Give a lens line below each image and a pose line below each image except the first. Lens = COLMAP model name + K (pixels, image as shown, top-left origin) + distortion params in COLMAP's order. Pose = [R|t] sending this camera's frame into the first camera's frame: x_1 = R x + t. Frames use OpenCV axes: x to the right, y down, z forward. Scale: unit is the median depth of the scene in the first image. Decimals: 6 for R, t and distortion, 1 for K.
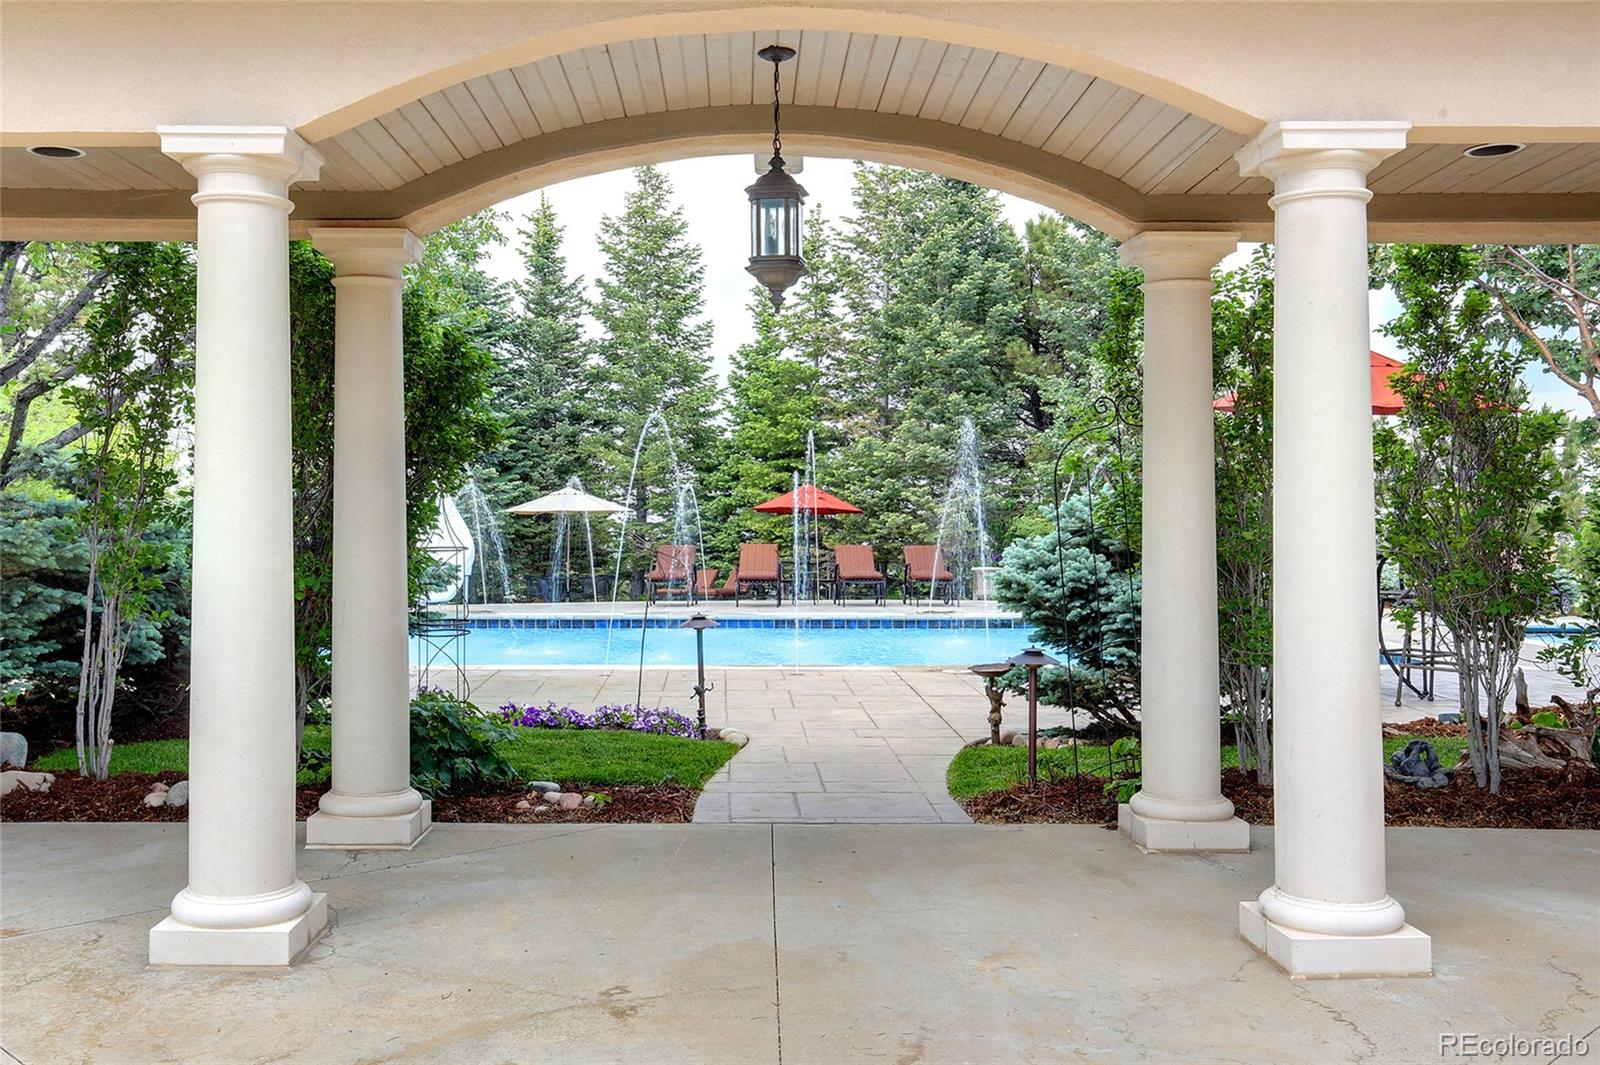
lens RADIAL K [[1425.4, 0, 800.0], [0, 1425.4, 532.5], [0, 0, 1]] dist [0.000218, -0.000149]
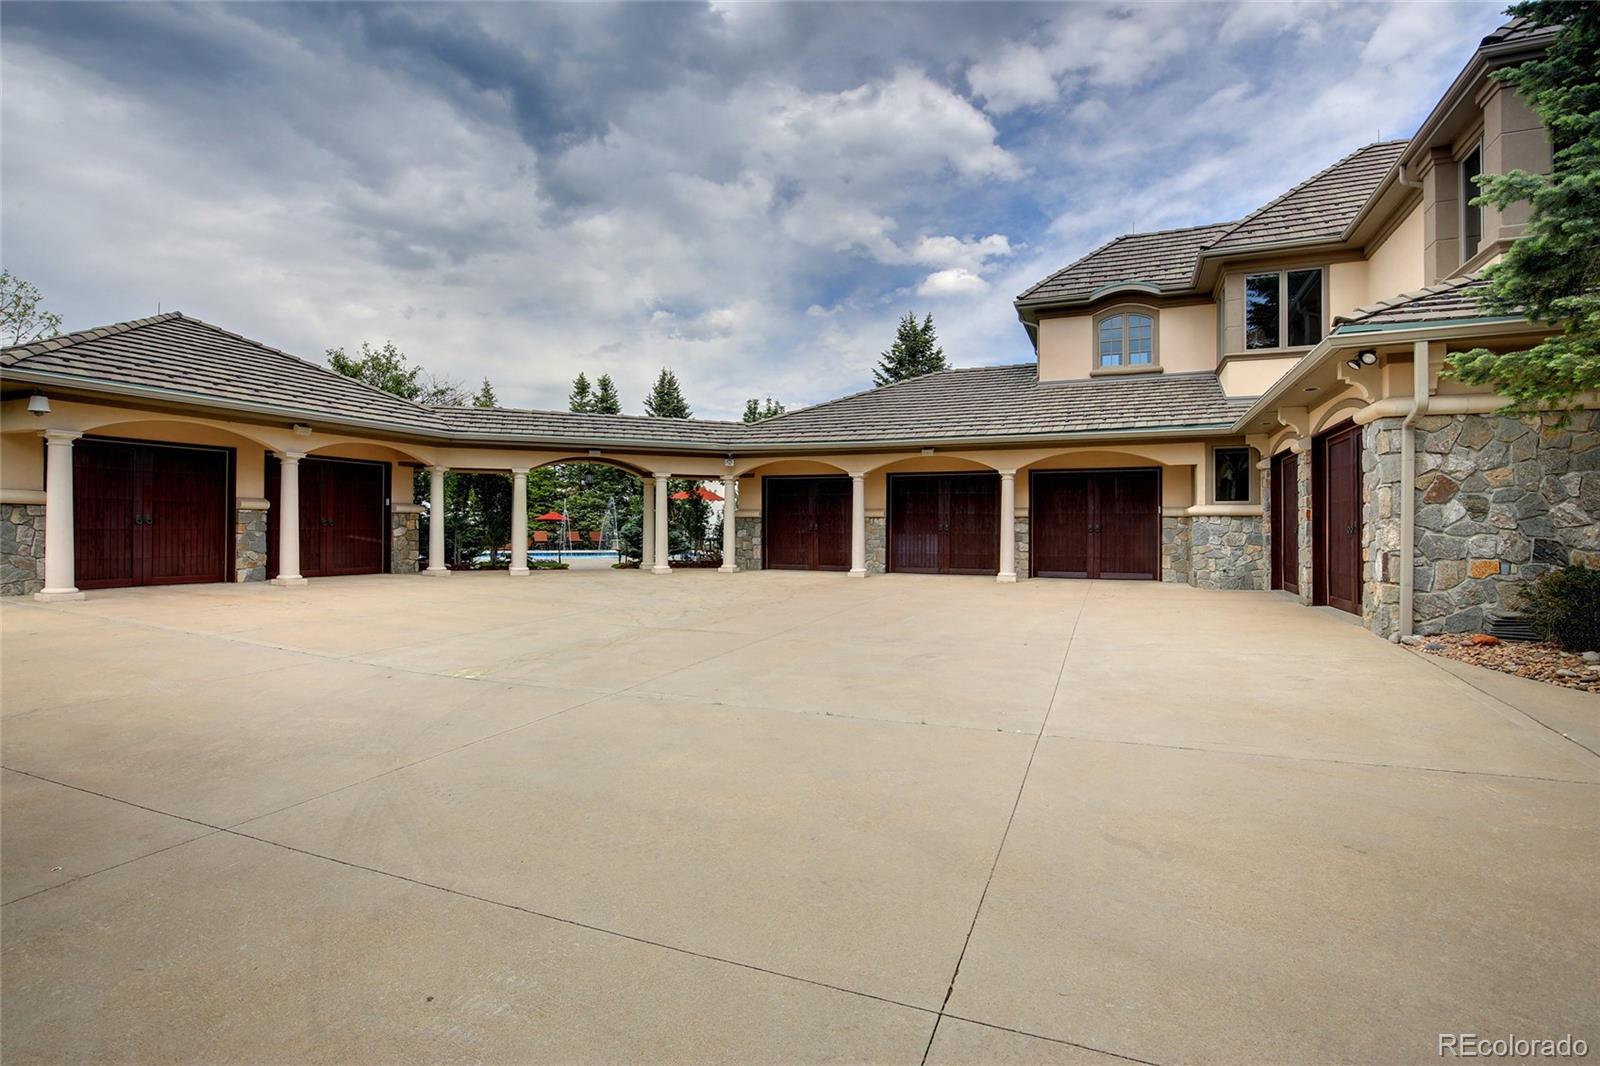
lens RADIAL K [[784.8, 0, 800.0], [0, 784.8, 533.0], [0, 0, 1]] dist [-0.000047, -0.000005]
pose [[0.934498, 0.003188, 0.355954, -0.110501], [-0.001678, 0.999988, -0.004551, 0.019450], [-0.355964, 0.003656, 0.934492, -0.783450]]
